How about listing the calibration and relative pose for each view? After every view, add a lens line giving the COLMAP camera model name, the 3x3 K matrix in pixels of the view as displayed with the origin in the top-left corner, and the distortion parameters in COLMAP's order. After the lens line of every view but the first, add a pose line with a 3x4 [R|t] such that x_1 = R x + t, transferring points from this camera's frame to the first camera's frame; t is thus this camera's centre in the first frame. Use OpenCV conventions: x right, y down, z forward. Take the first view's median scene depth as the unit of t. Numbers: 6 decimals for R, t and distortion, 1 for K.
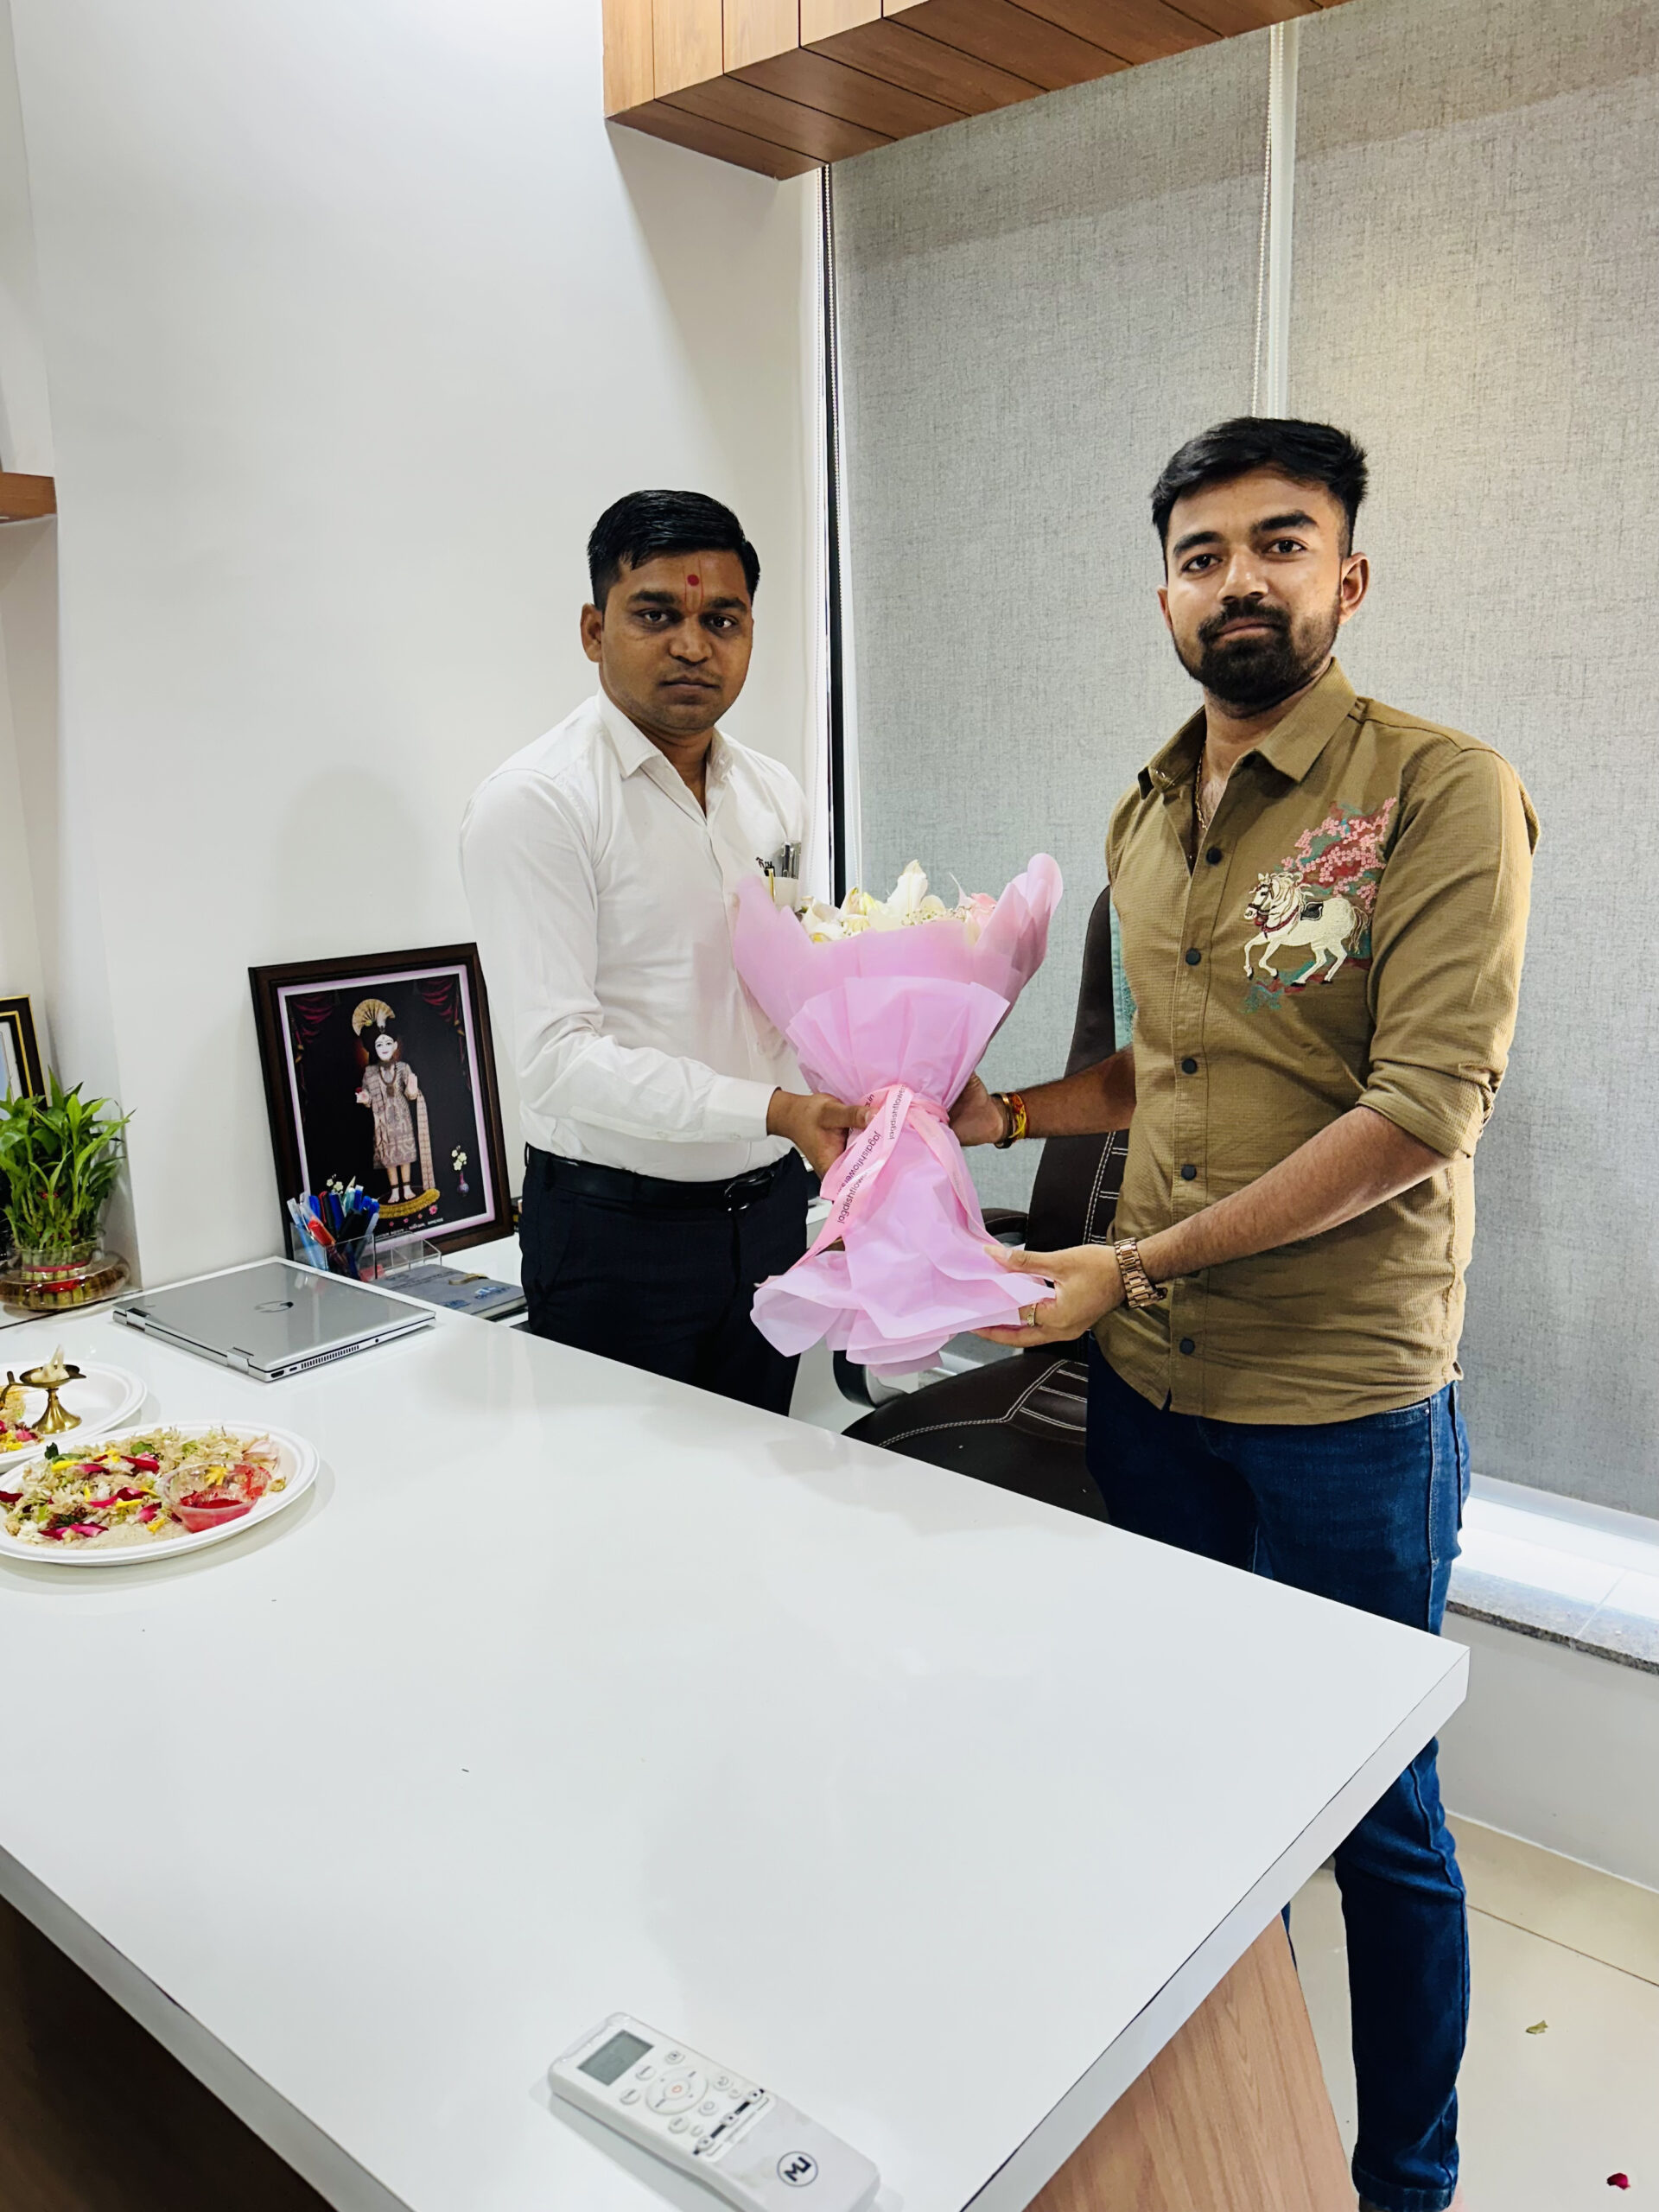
lens RADIAL K [[1700.2, 0, 813.1], [0, 1700.2, 1117.3], [0, 0, 1]] dist [-0.003997, -0.004152]
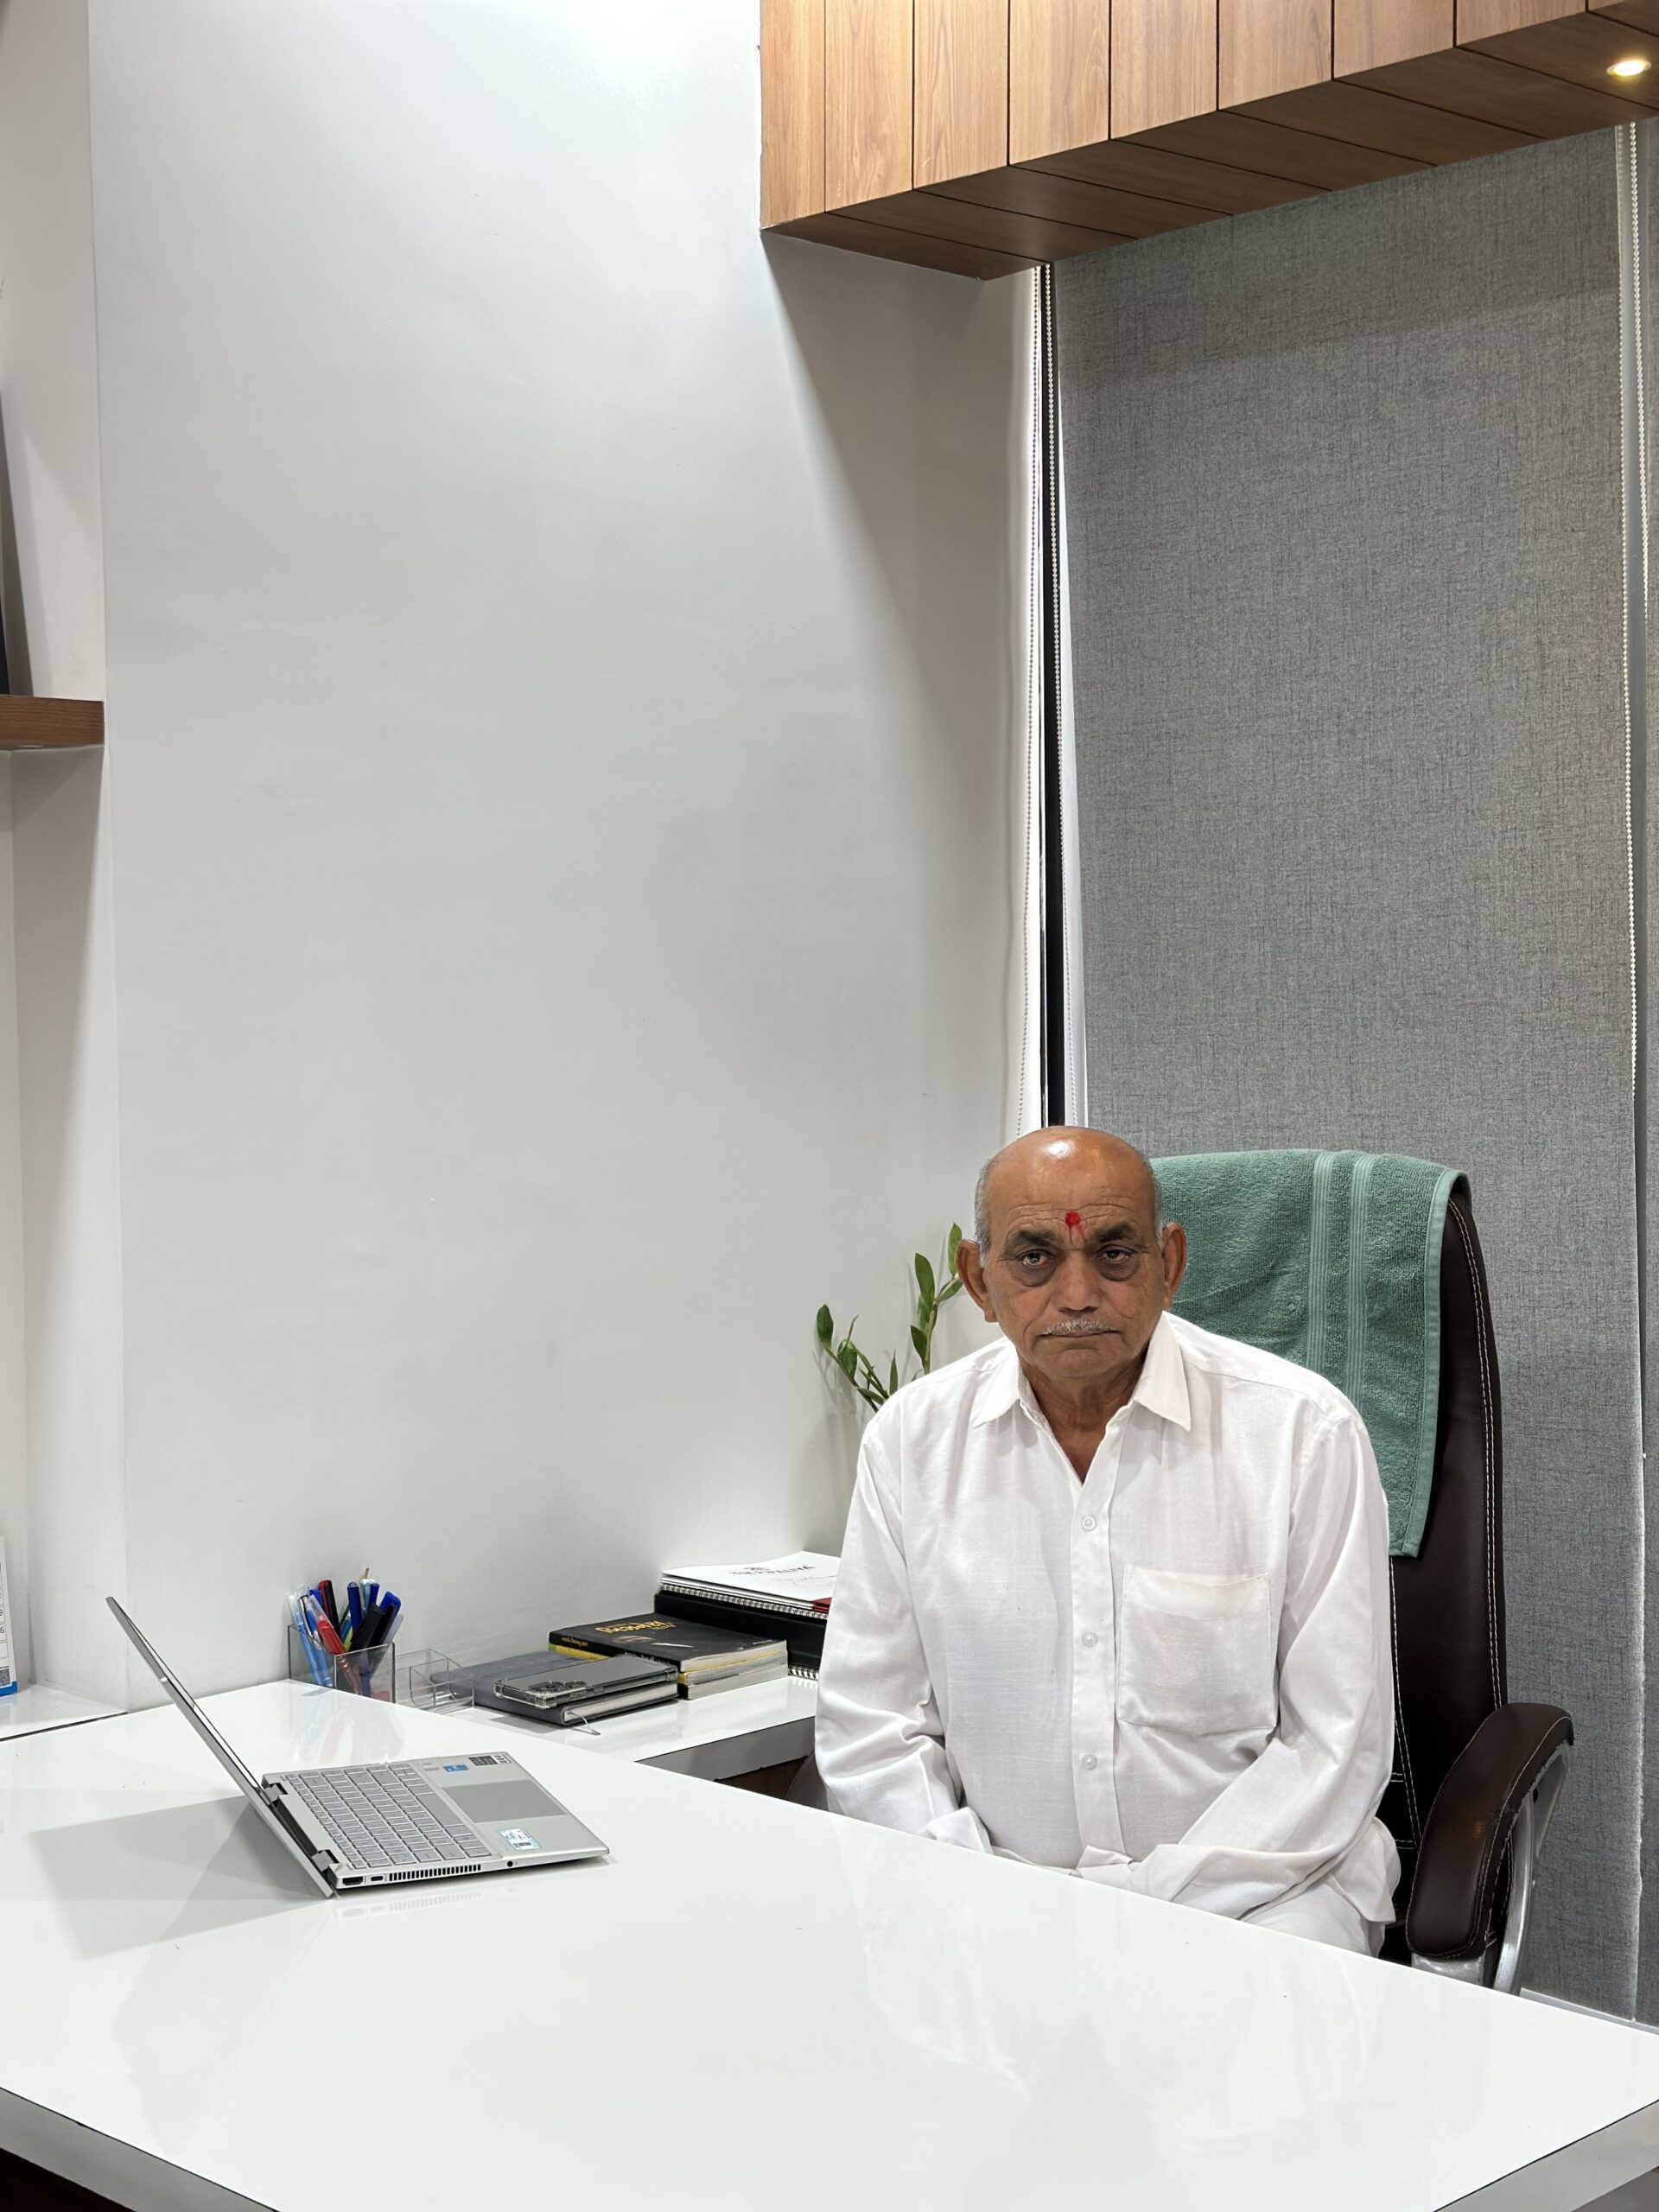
lens RADIAL K [[3139.8, 0, 863.9], [0, 3139.8, 1098.2], [0, 0, 1]] dist [0.180839, -0.348654]
pose [[0.998002, 0.006060, -0.062888, 0.021099], [-0.016833, 0.984915, -0.172217, 0.064664], [0.060896, 0.172932, 0.983049, -0.406253]]
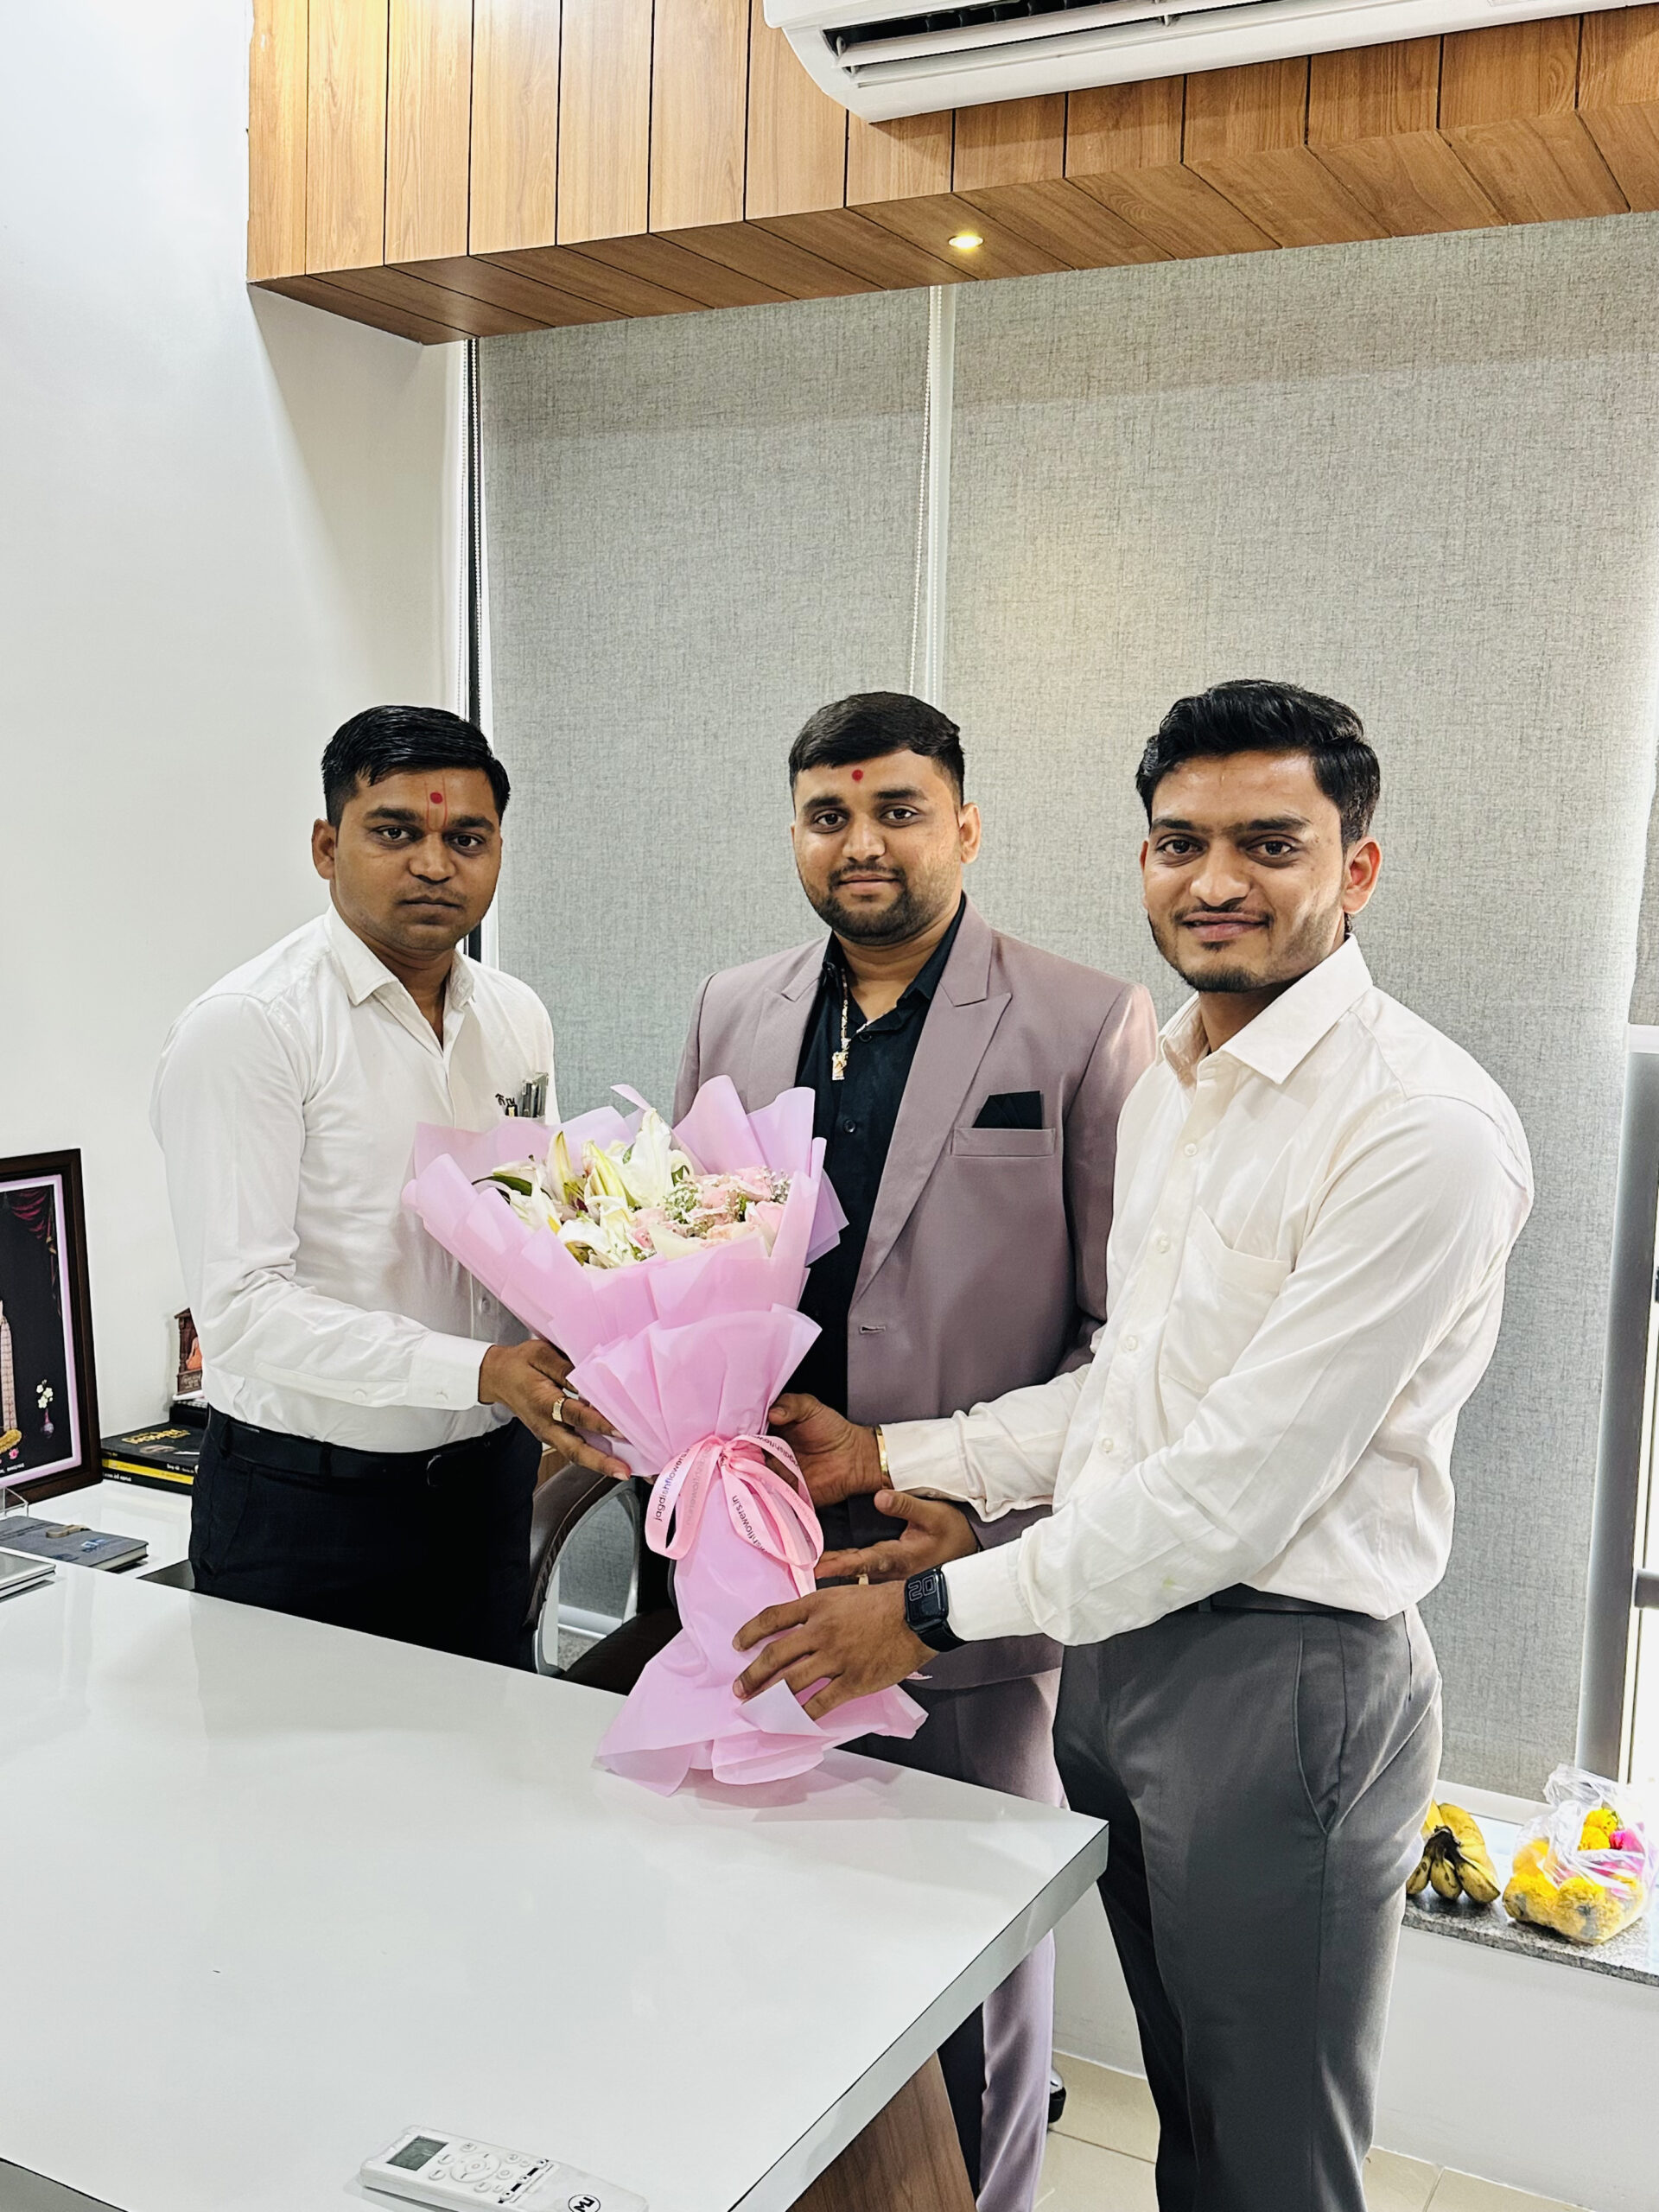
lens RADIAL K [[2165.5, 0, 842.2], [0, 2165.5, 1117.7], [0, 0, 1]] dist [0.171995, -0.381621]
pose [[0.974399, 0.019533, 0.223975, -0.072554], [0.001270, 0.995724, -0.092364, -0.014417], [-0.224822, 0.090284, 0.970208, -0.243361]]
